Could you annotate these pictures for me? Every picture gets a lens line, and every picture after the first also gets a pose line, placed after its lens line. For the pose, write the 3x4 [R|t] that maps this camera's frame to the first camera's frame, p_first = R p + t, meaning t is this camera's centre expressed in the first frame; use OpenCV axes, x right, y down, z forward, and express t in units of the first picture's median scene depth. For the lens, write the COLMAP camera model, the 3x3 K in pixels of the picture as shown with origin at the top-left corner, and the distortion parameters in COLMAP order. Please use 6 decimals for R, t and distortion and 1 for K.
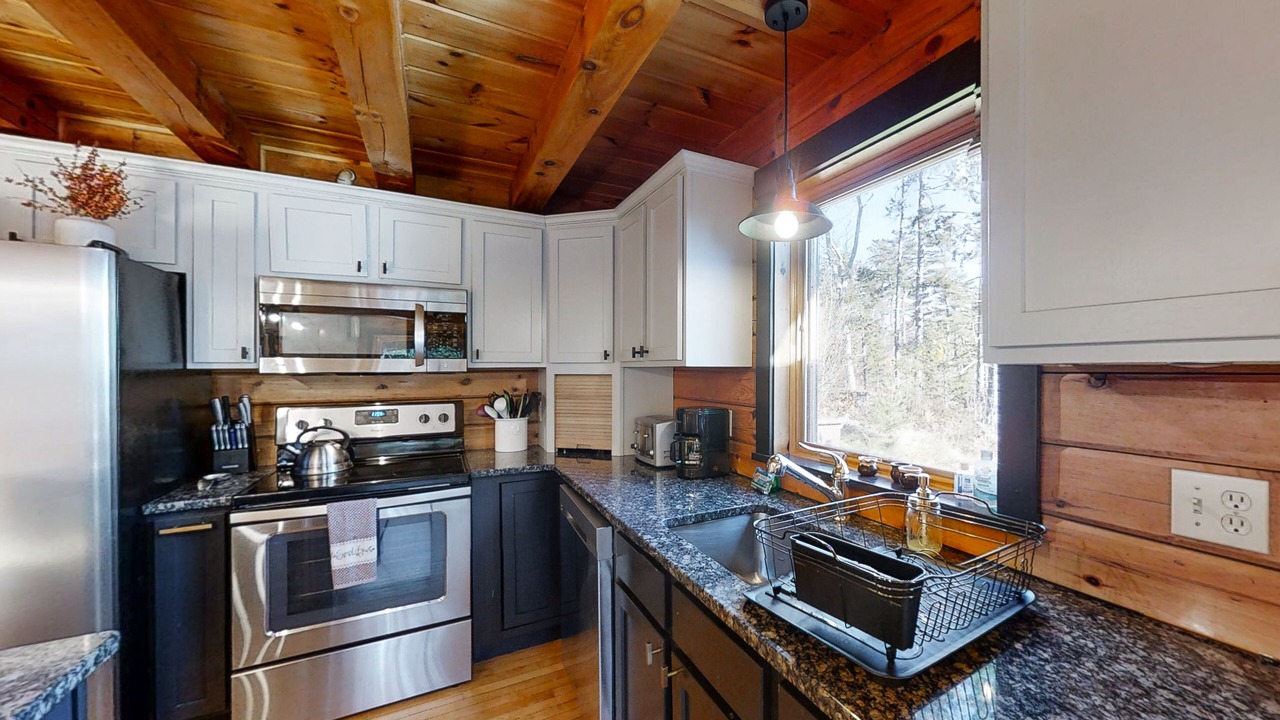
lens RADIAL K [[572.1, 0, 630.1], [0, 572.1, 364.4], [0, 0, 1]] dist [-0.002413, -0.000241]
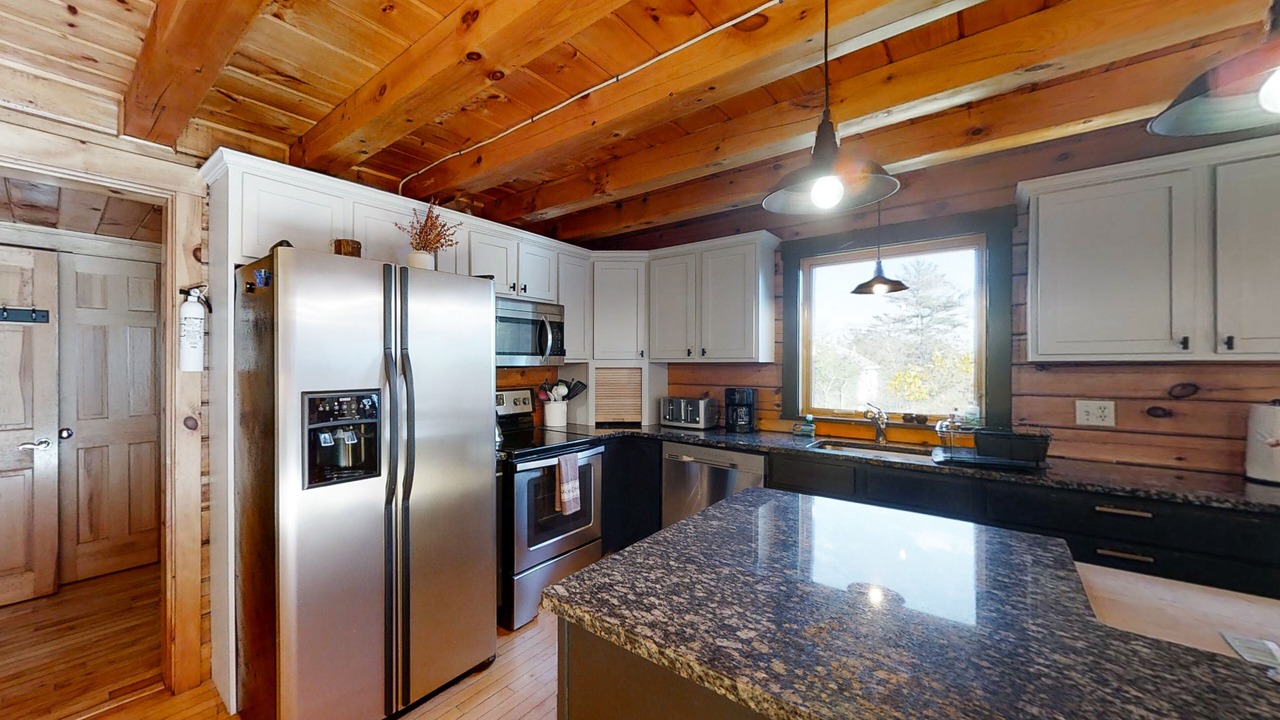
lens RADIAL K [[493.3, 0, 627.1], [0, 493.3, 362.5], [0, 0, 1]] dist [0.000028, -0.000191]
pose [[0.954532, 0.000158, 0.298108, -0.566051], [-0.001702, 0.999986, 0.004921, -0.000913], [-0.298103, -0.005205, 0.954519, -0.187743]]
